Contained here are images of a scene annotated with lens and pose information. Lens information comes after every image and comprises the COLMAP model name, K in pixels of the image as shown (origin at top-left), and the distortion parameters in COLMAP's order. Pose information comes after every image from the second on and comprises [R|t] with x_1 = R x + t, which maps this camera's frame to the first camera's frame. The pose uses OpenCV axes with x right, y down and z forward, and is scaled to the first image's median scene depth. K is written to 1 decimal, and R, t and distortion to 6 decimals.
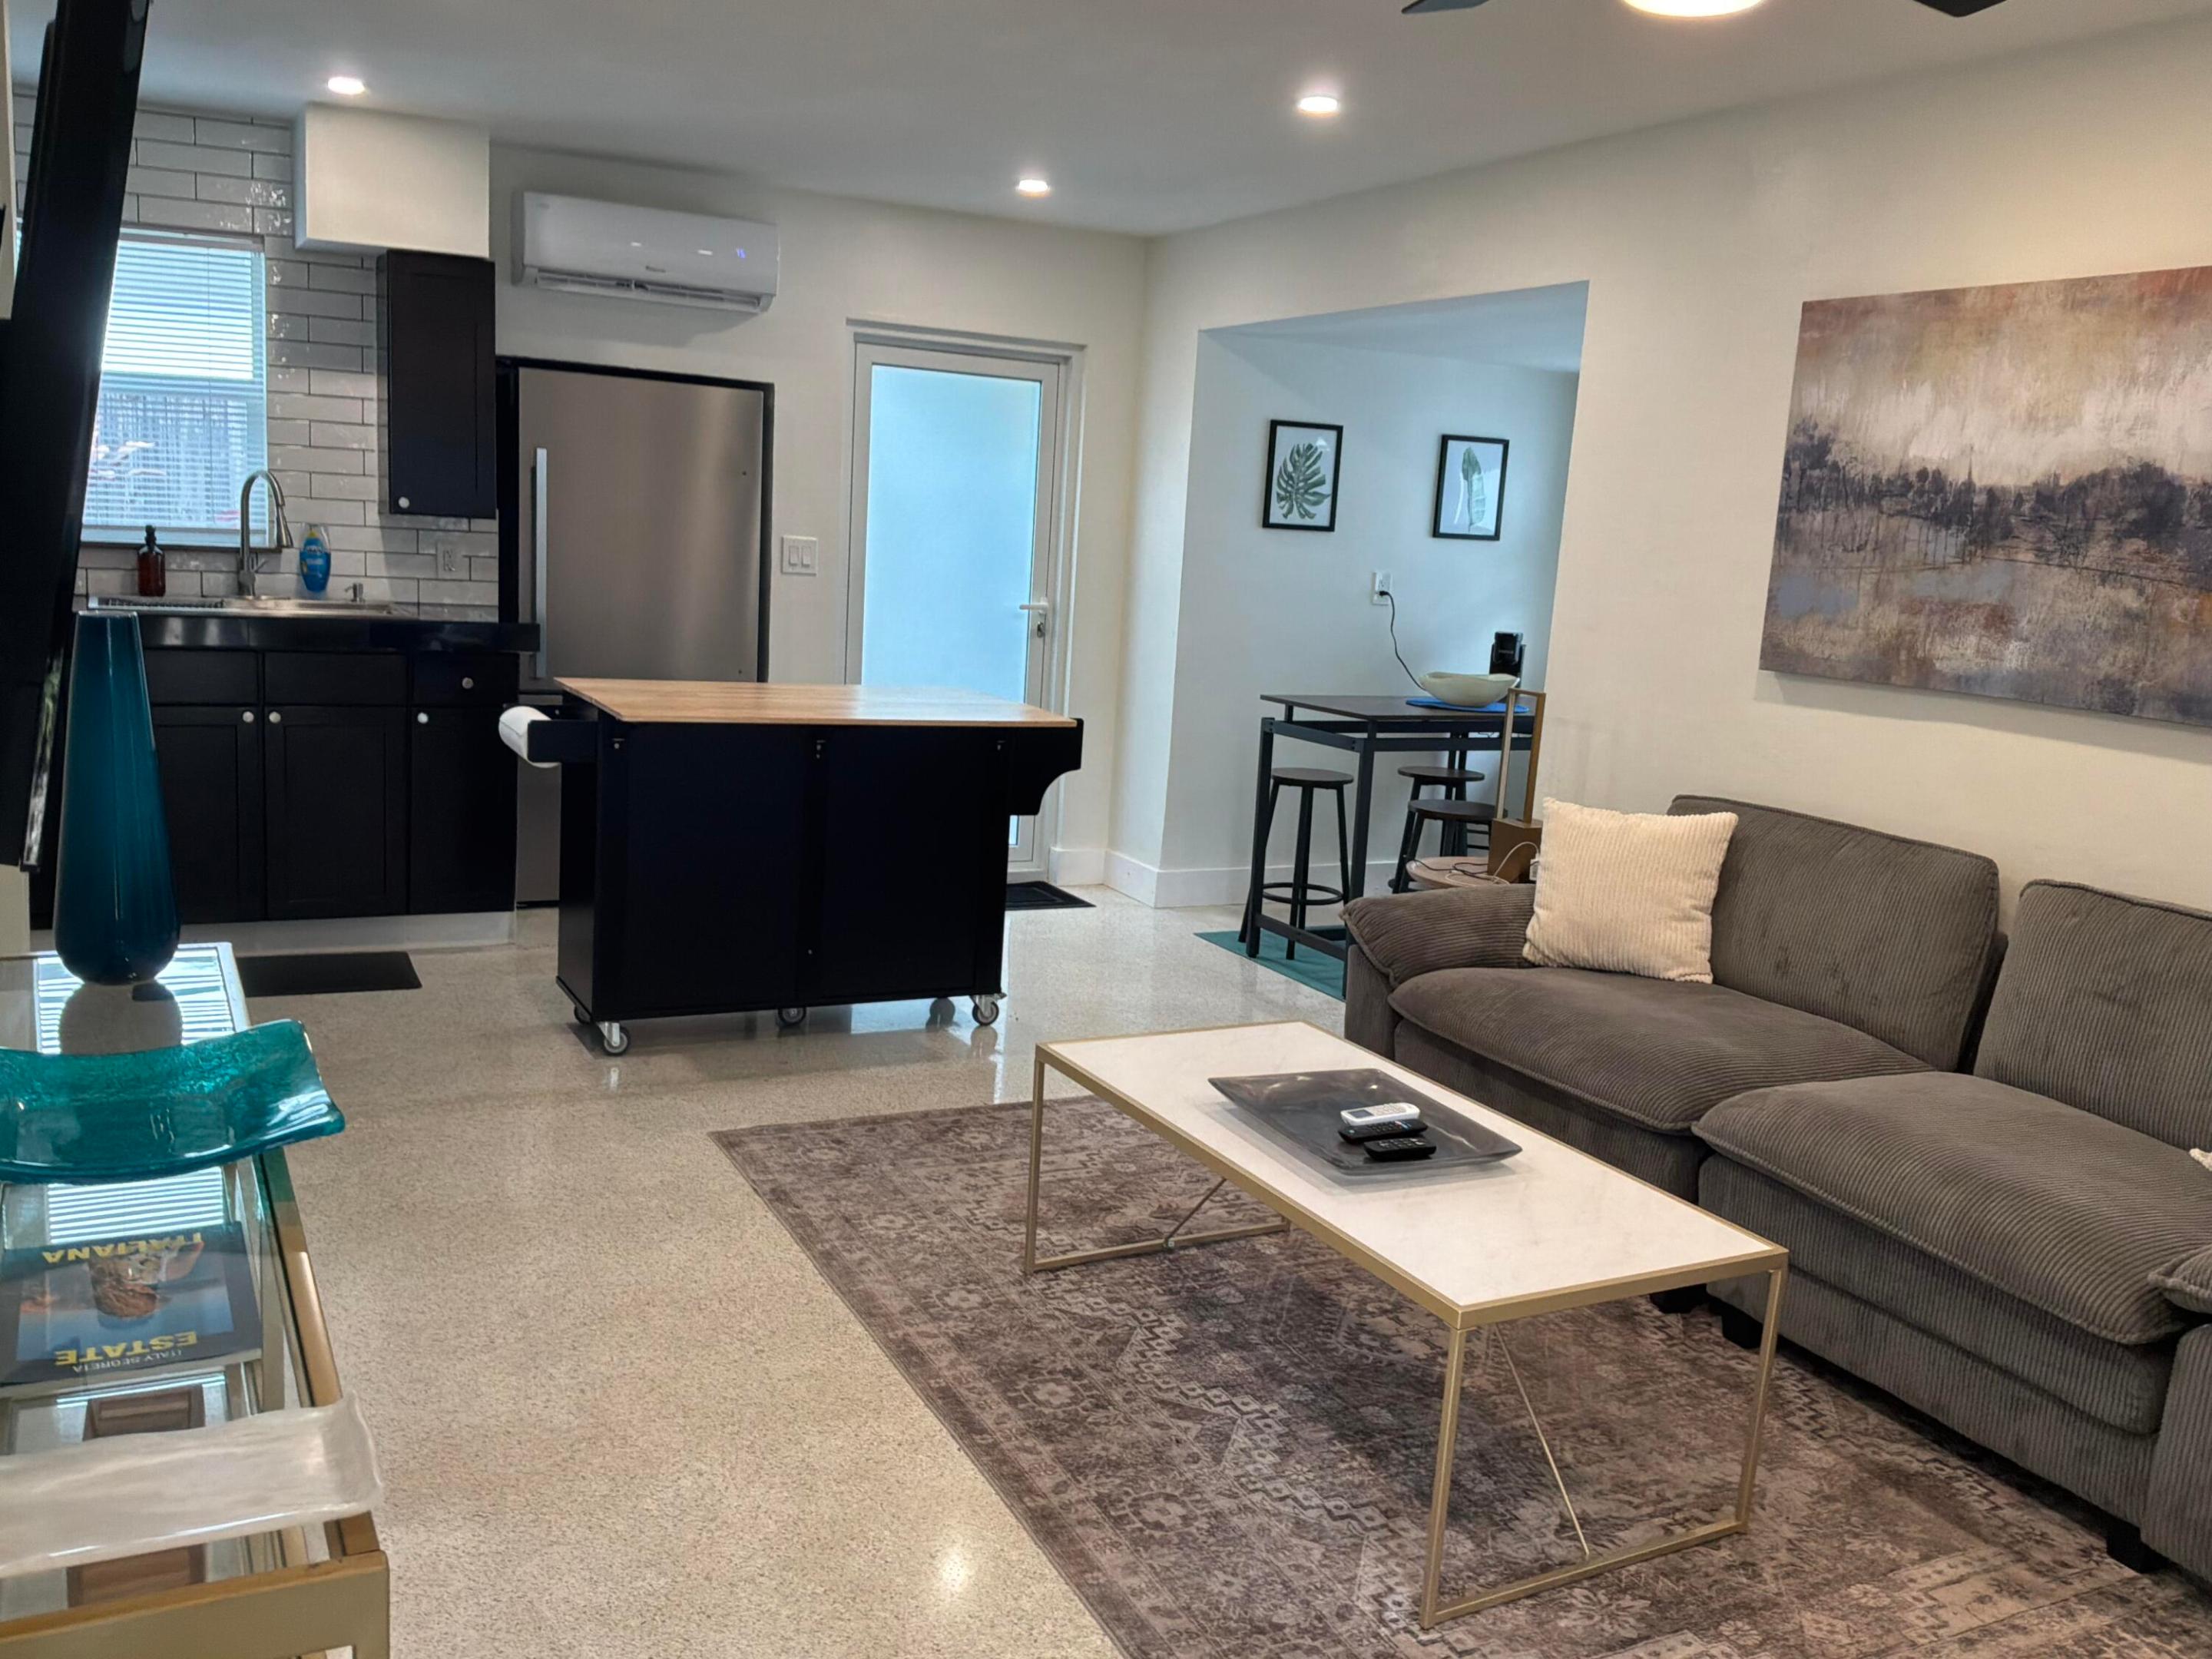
lens RADIAL K [[1869.2, 0, 1115.0], [0, 1869.2, 830.5], [0, 0, 1]] dist [0.137478, -0.239645]
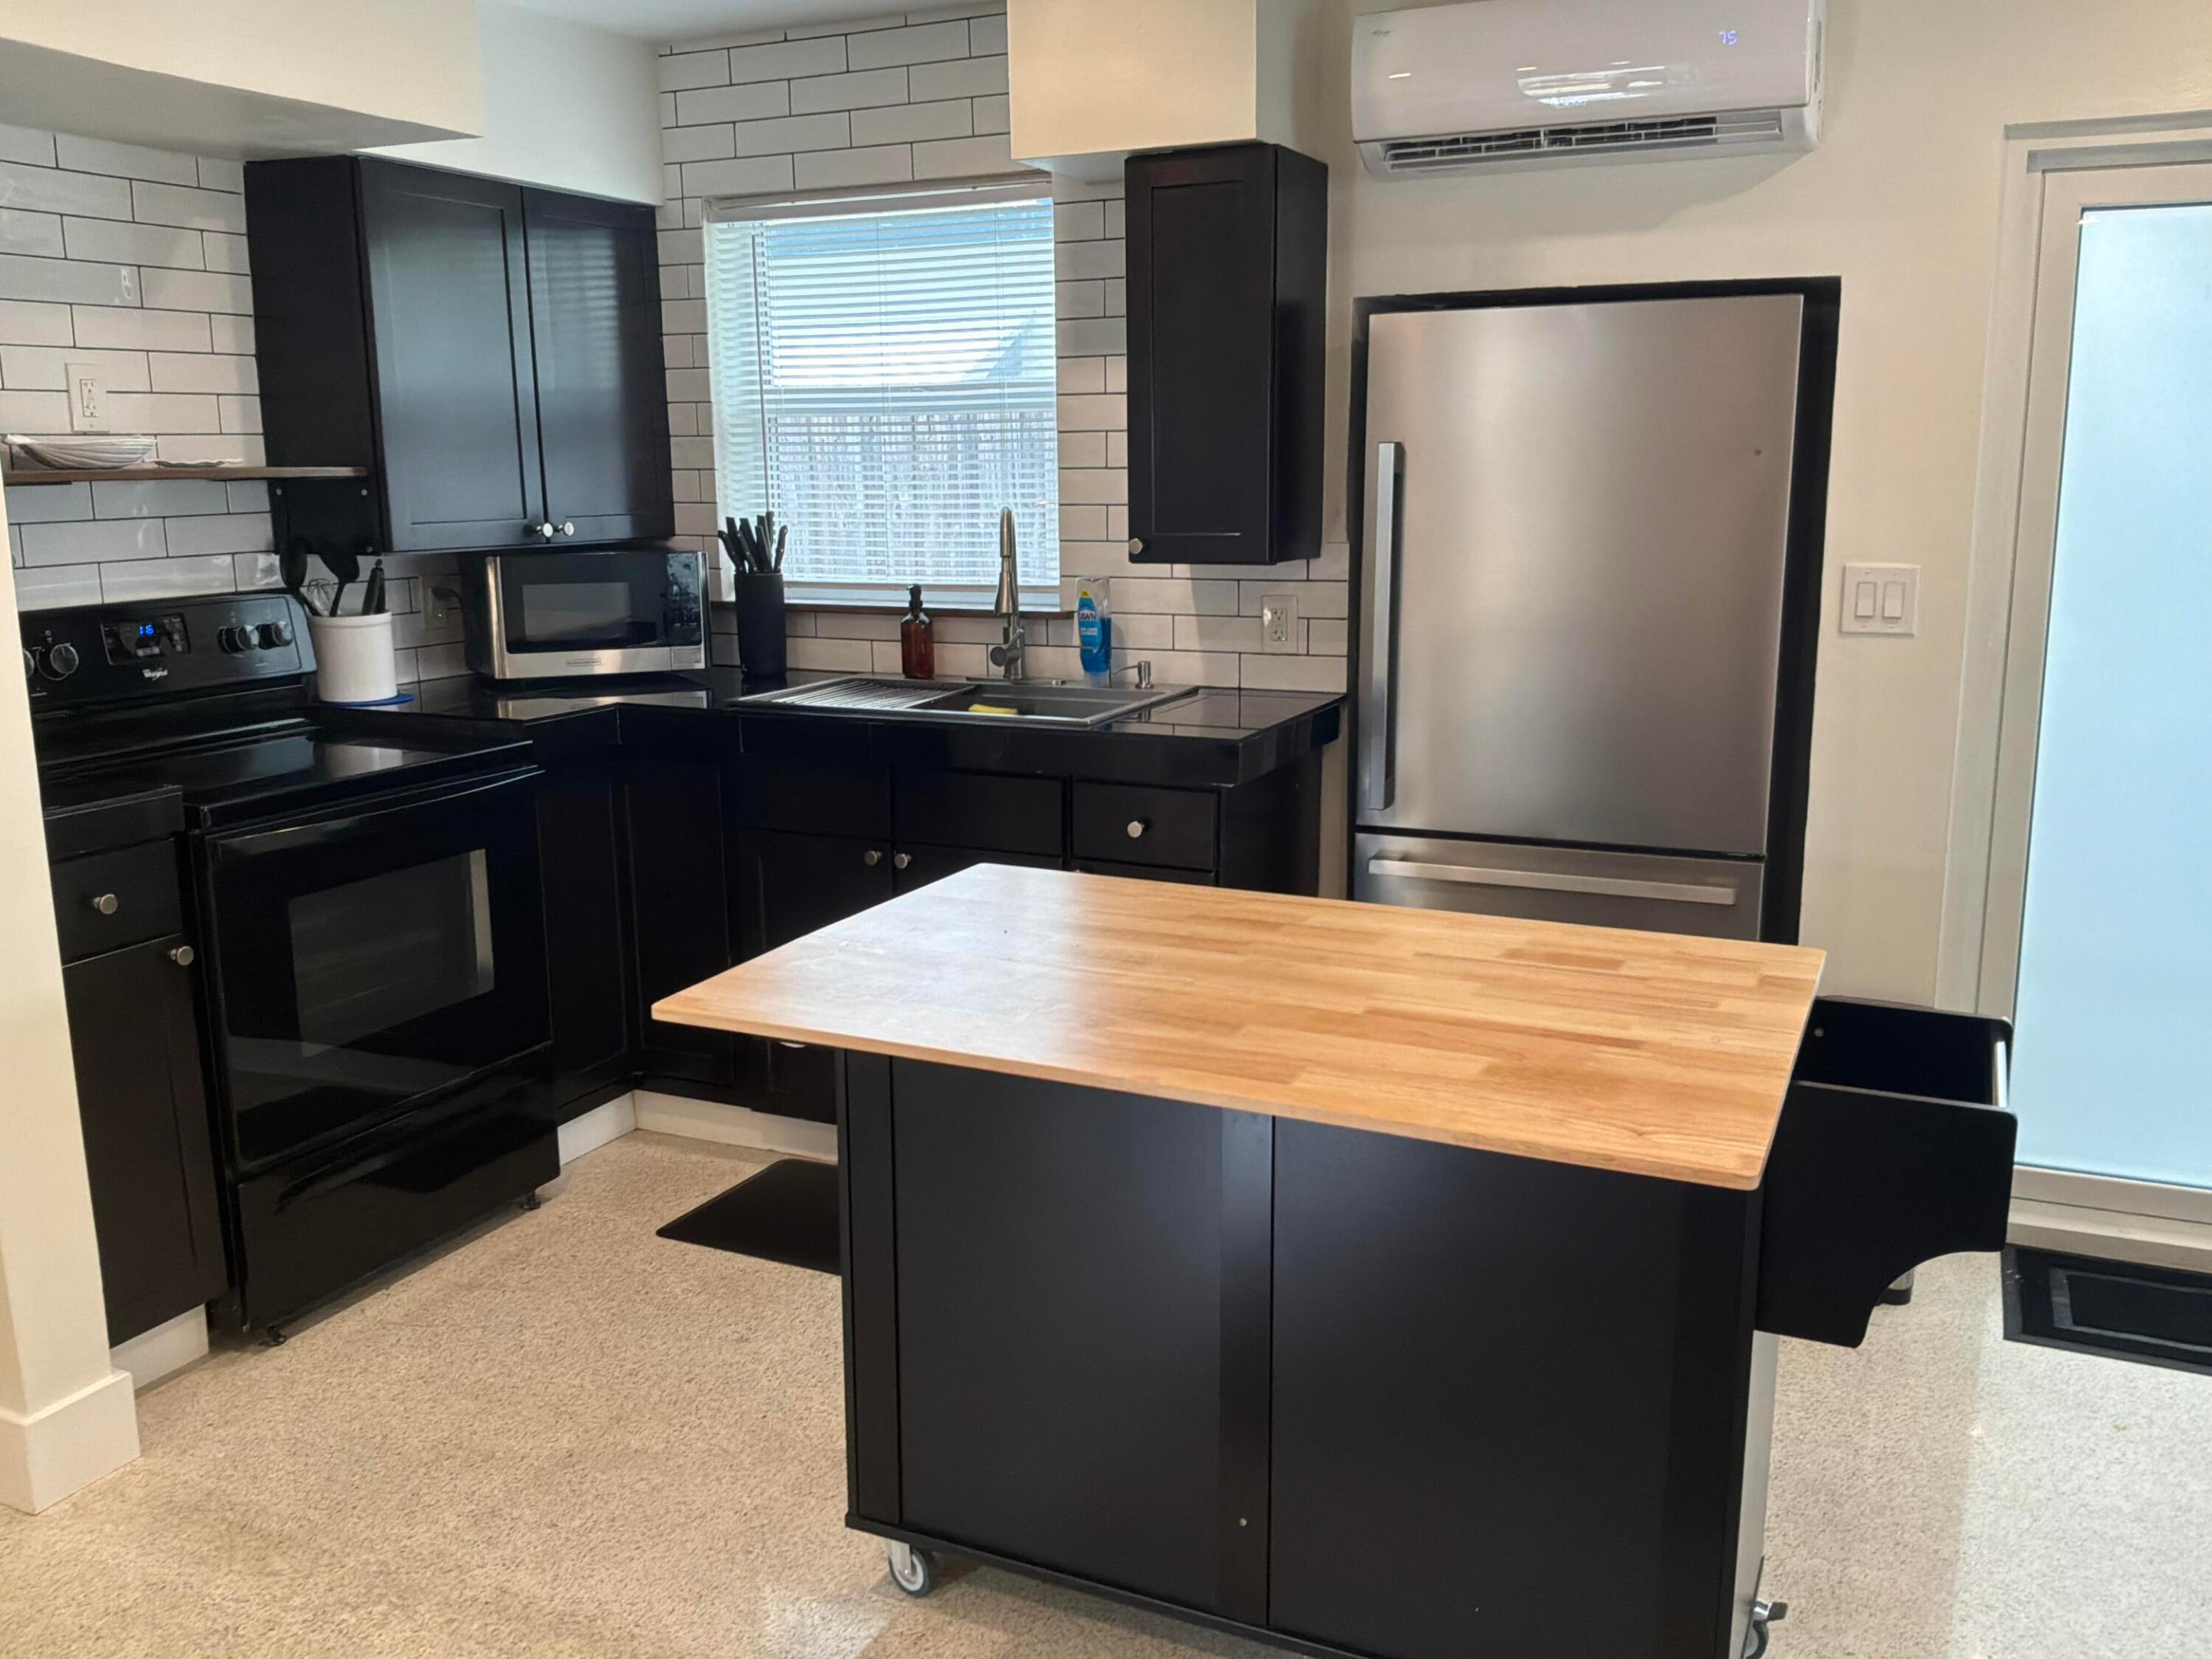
lens RADIAL K [[1869.2, 0, 1115.0], [0, 1869.2, 830.5], [0, 0, 1]] dist [0.137478, -0.239645]
pose [[0.617335, 0.097313, -0.780658, 0.200088], [-0.088220, 0.994624, 0.054222, -0.158346], [0.781738, 0.035397, 0.622601, 0.862646]]
